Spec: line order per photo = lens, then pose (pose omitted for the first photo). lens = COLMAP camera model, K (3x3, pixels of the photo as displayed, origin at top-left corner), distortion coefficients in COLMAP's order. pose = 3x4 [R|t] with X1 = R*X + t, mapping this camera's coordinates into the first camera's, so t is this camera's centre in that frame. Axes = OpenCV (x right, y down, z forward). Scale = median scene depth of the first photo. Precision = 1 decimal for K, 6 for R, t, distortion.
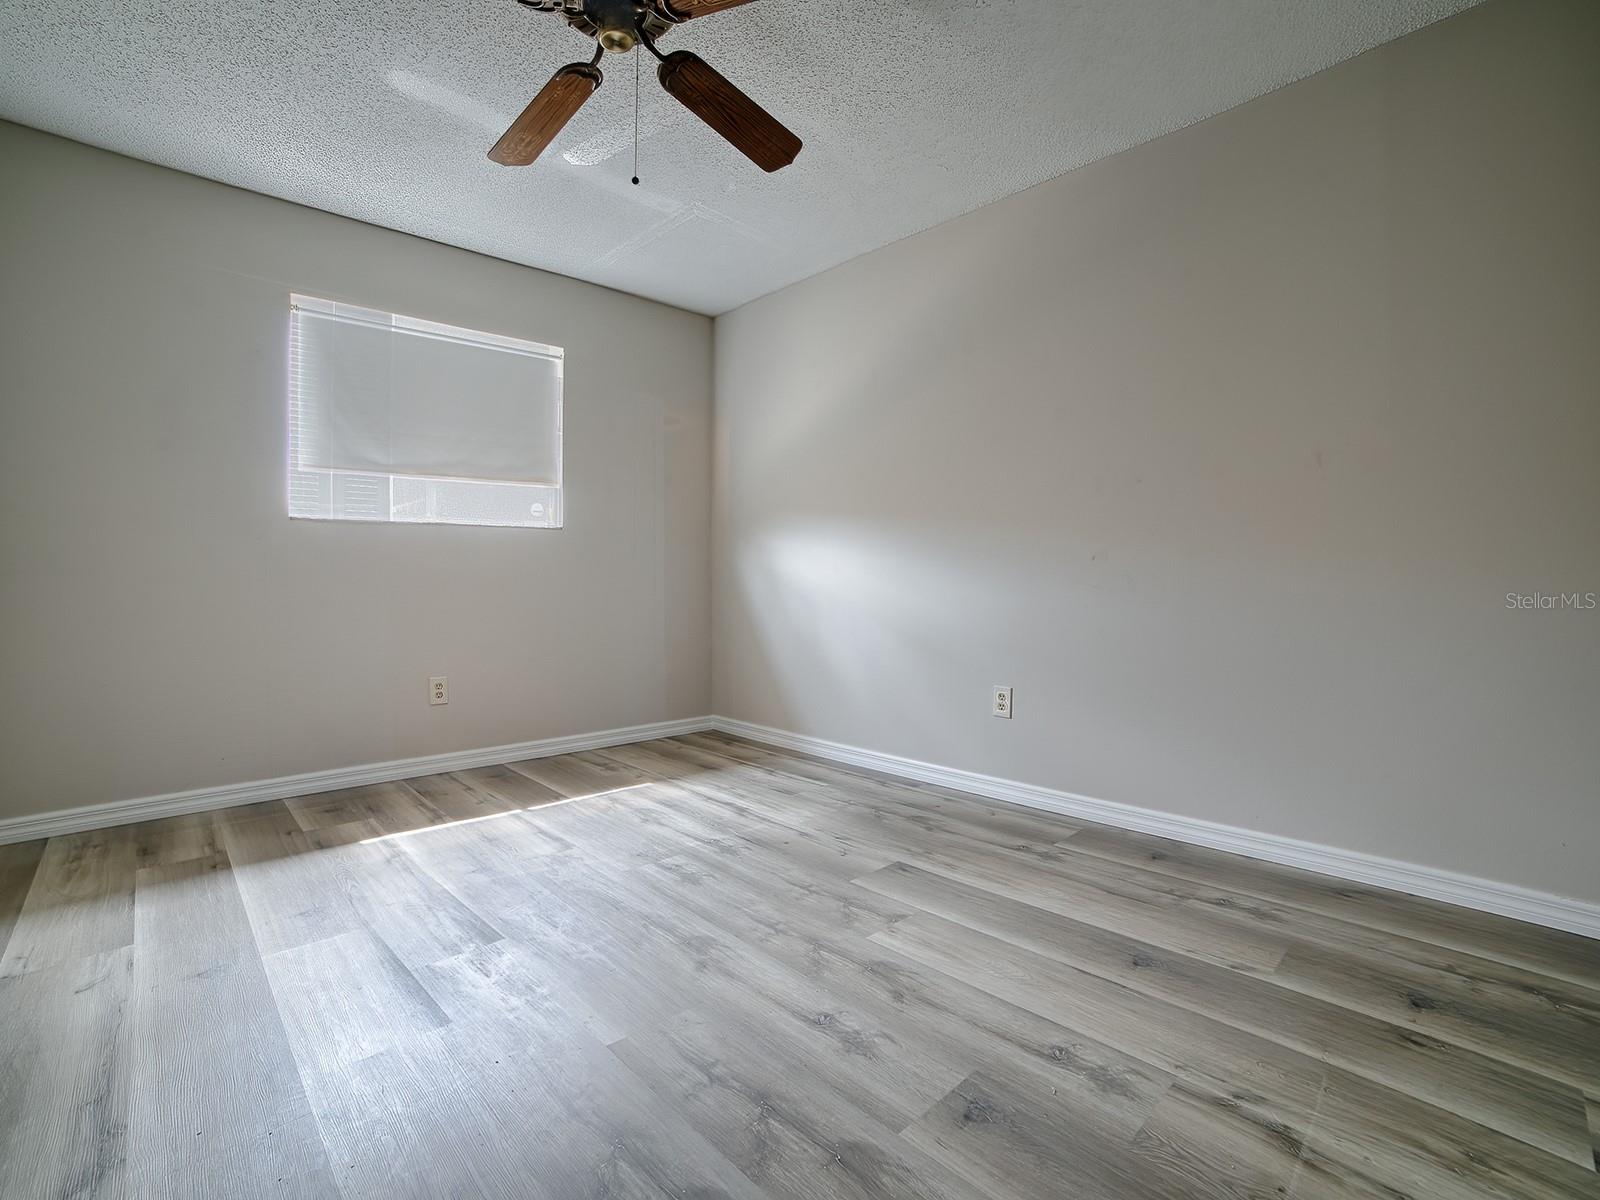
lens RADIAL K [[730.1, 0, 784.5], [0, 730.1, 587.4], [0, 0, 1]] dist [-0.100106, 0.032322]
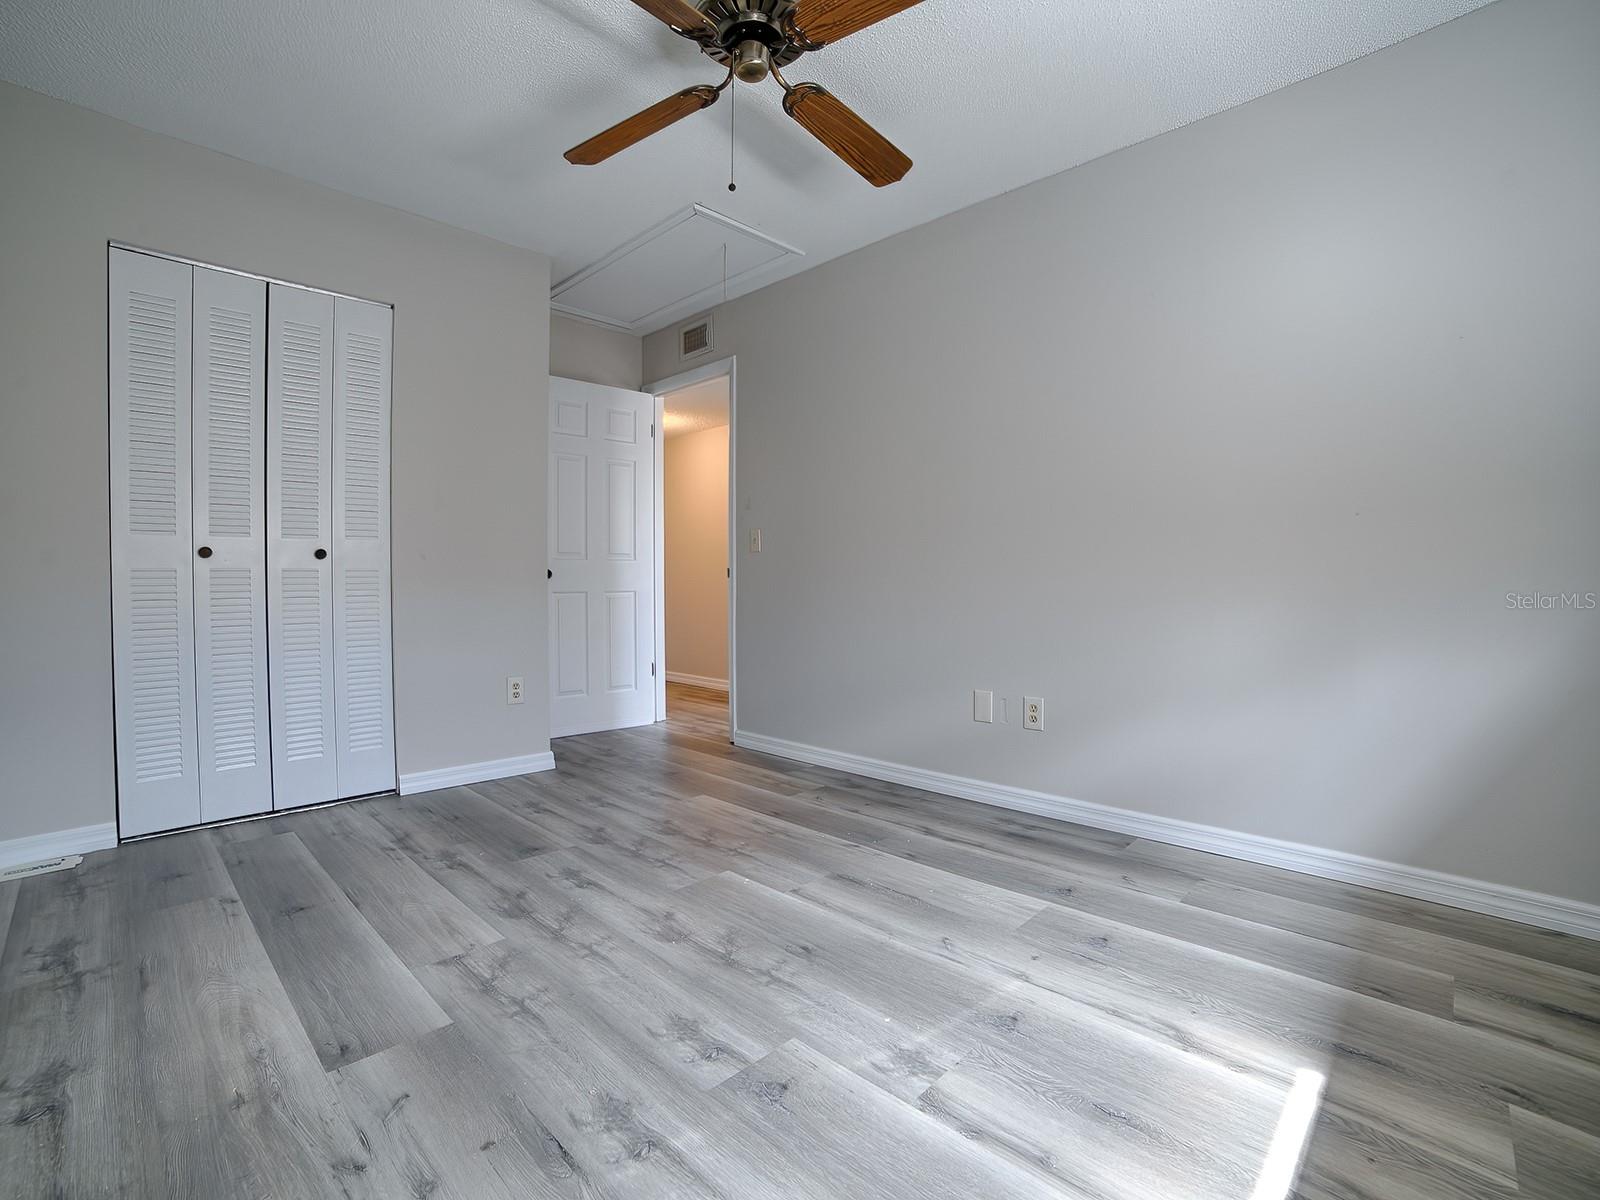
lens RADIAL K [[730.1, 0, 784.5], [0, 730.1, 587.4], [0, 0, 1]] dist [-0.100106, 0.032322]
pose [[-0.999141, 0.002618, -0.041359, -0.232215], [0.001719, 0.999762, 0.021748, -0.023140], [0.041407, 0.021658, -0.998908, 1.935414]]
